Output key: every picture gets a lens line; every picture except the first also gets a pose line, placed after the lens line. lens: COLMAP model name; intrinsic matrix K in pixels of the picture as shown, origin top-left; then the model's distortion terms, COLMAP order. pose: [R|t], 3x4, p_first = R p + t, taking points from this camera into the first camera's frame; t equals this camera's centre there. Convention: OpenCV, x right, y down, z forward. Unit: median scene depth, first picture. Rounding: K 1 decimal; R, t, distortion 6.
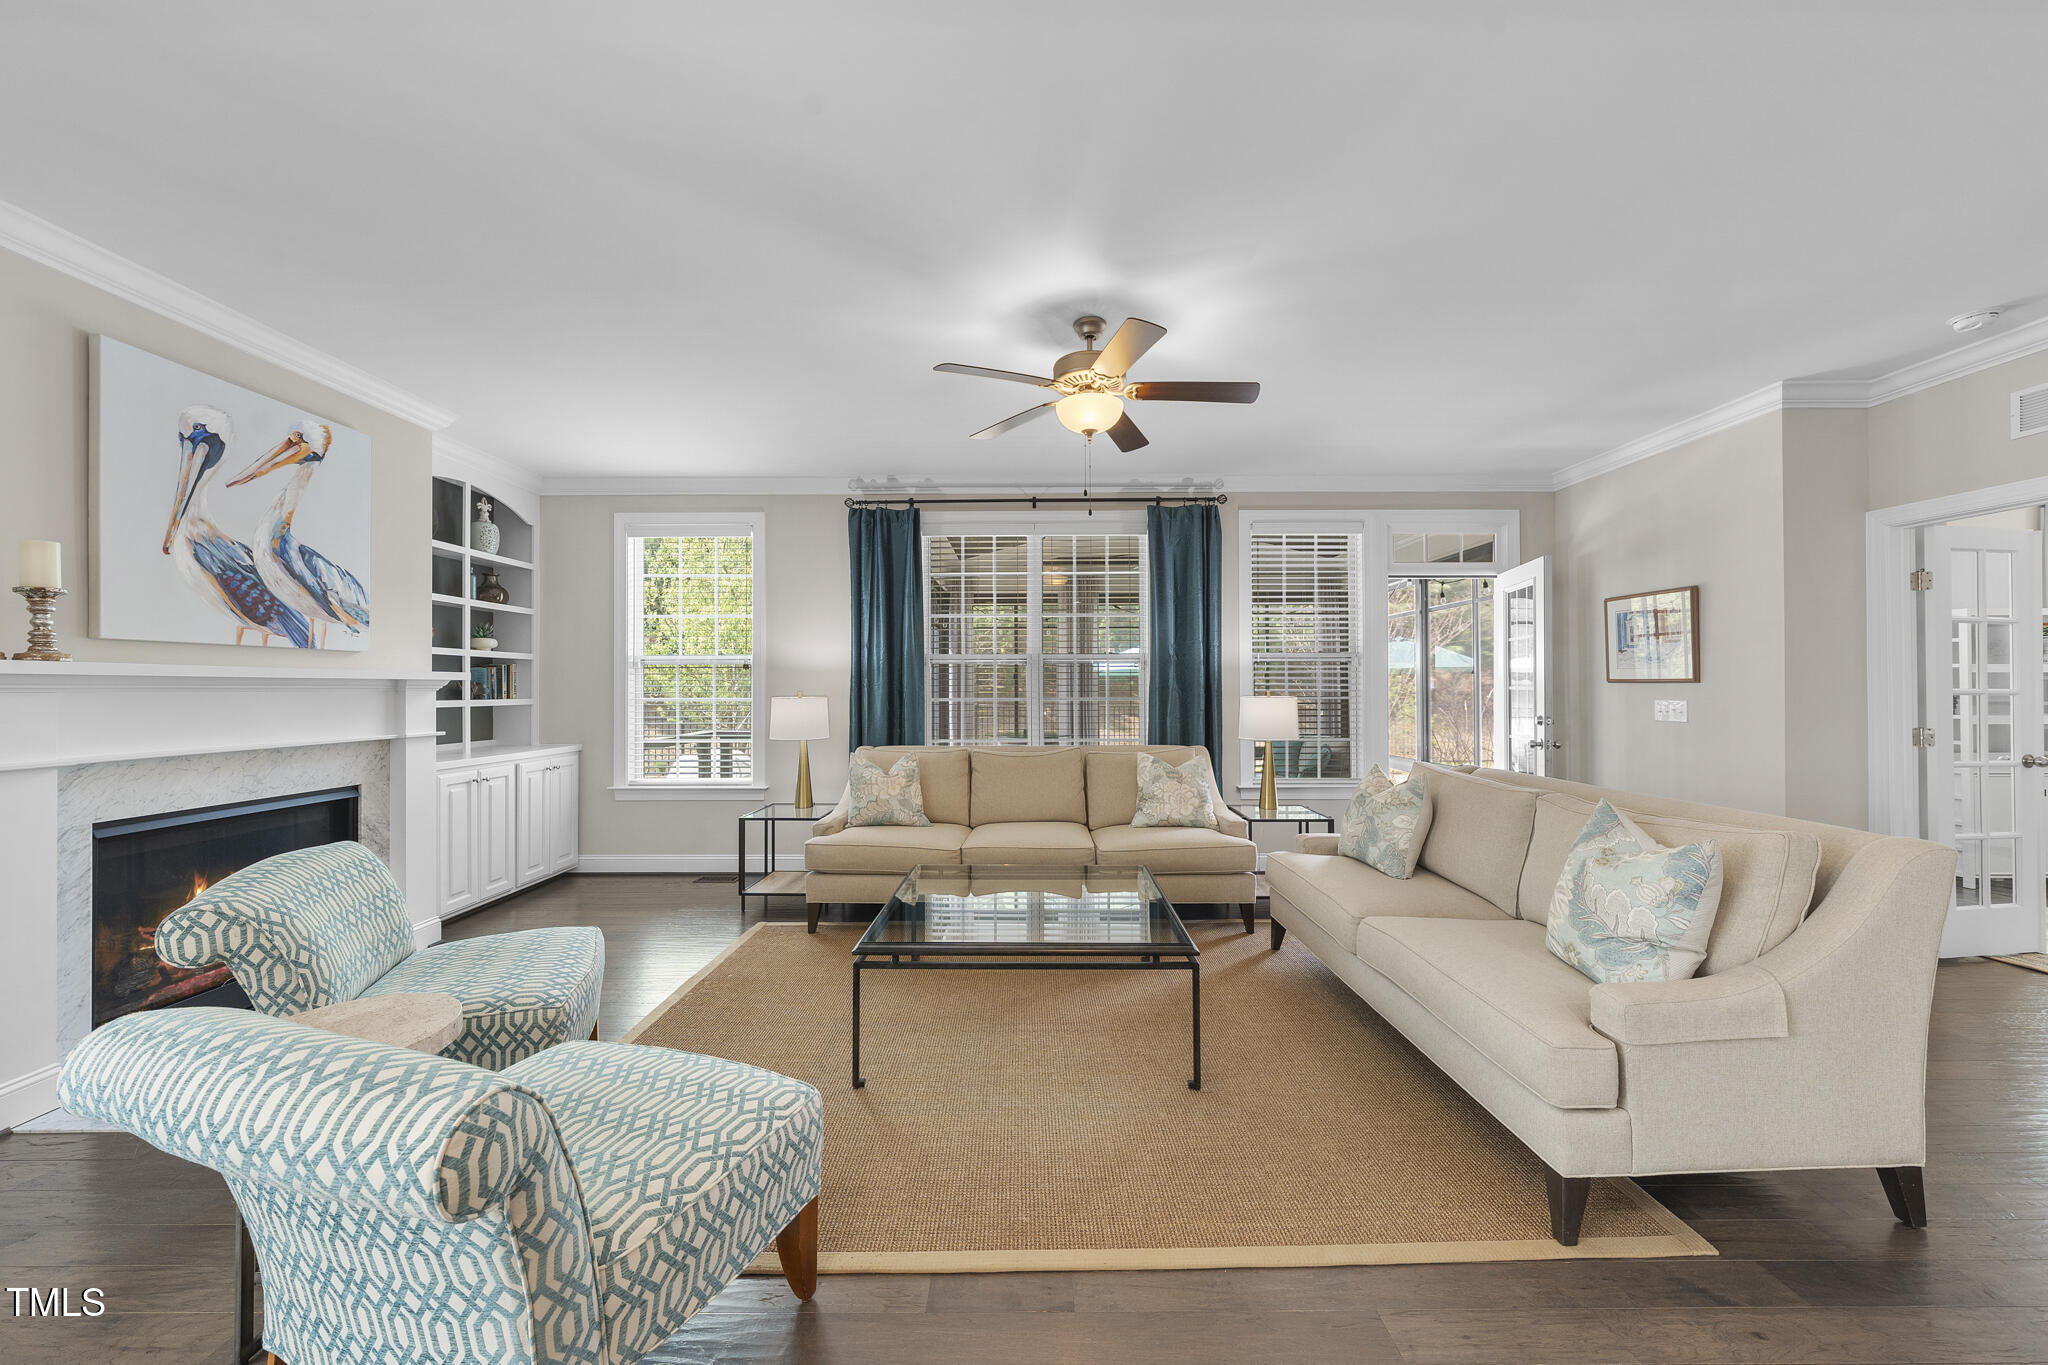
lens RADIAL K [[742.7, 0, 1028.1], [0, 742.7, 680.0], [0, 0, 1]] dist [-0.001823, 0.000139]
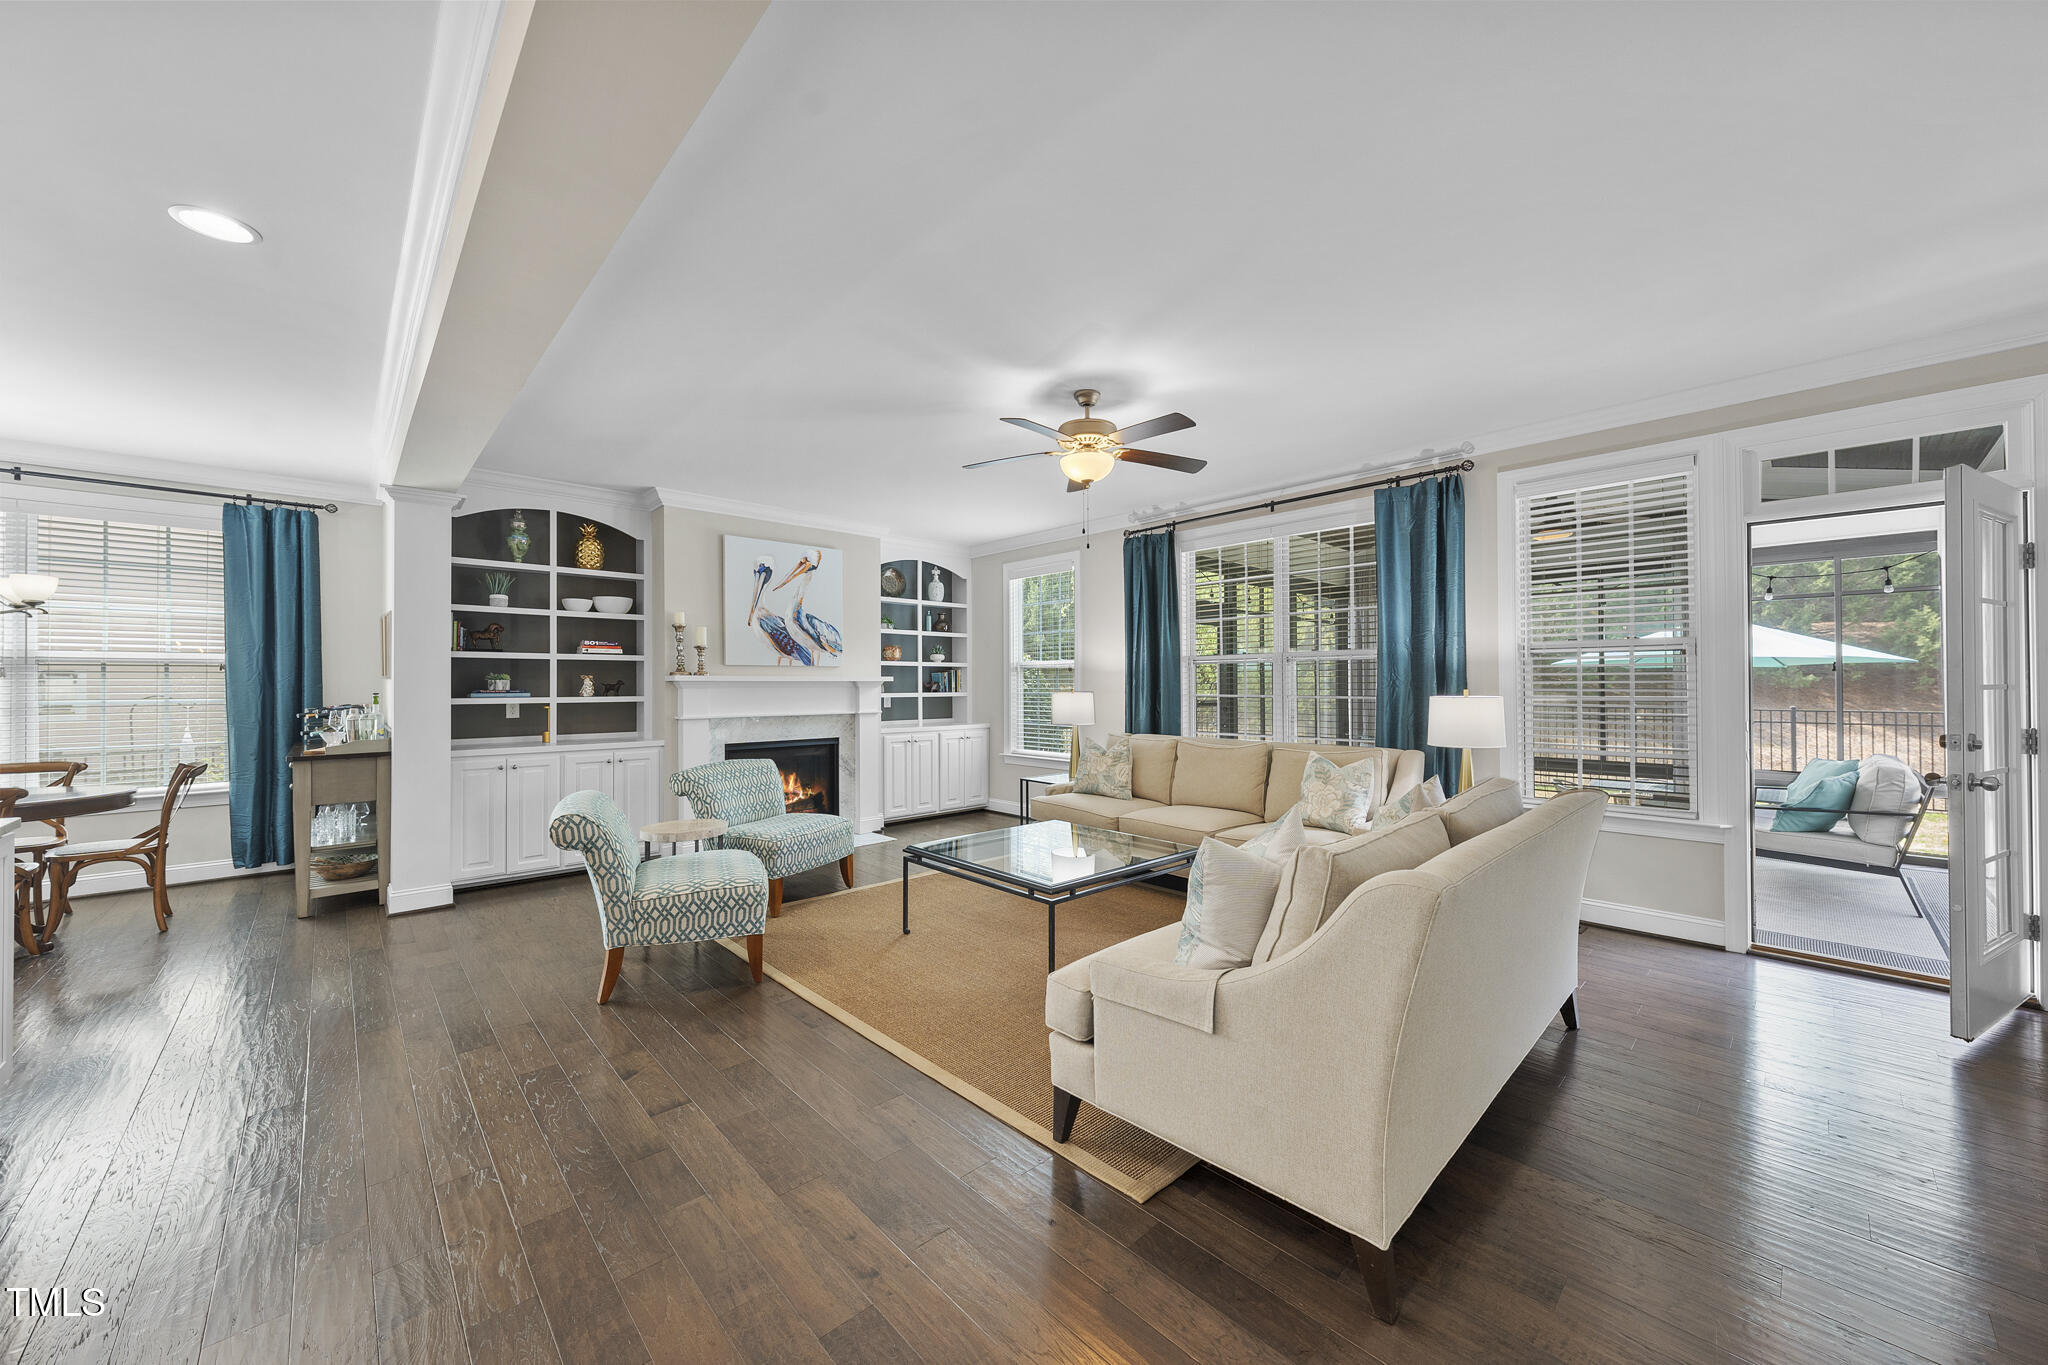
lens RADIAL K [[742.7, 0, 1028.1], [0, 742.7, 680.0], [0, 0, 1]] dist [-0.001823, 0.000139]
pose [[0.686448, -0.004401, -0.727165, 0.675348], [0.009051, 0.999956, 0.002492, -0.003715], [0.727122, -0.008292, 0.686458, 0.052146]]
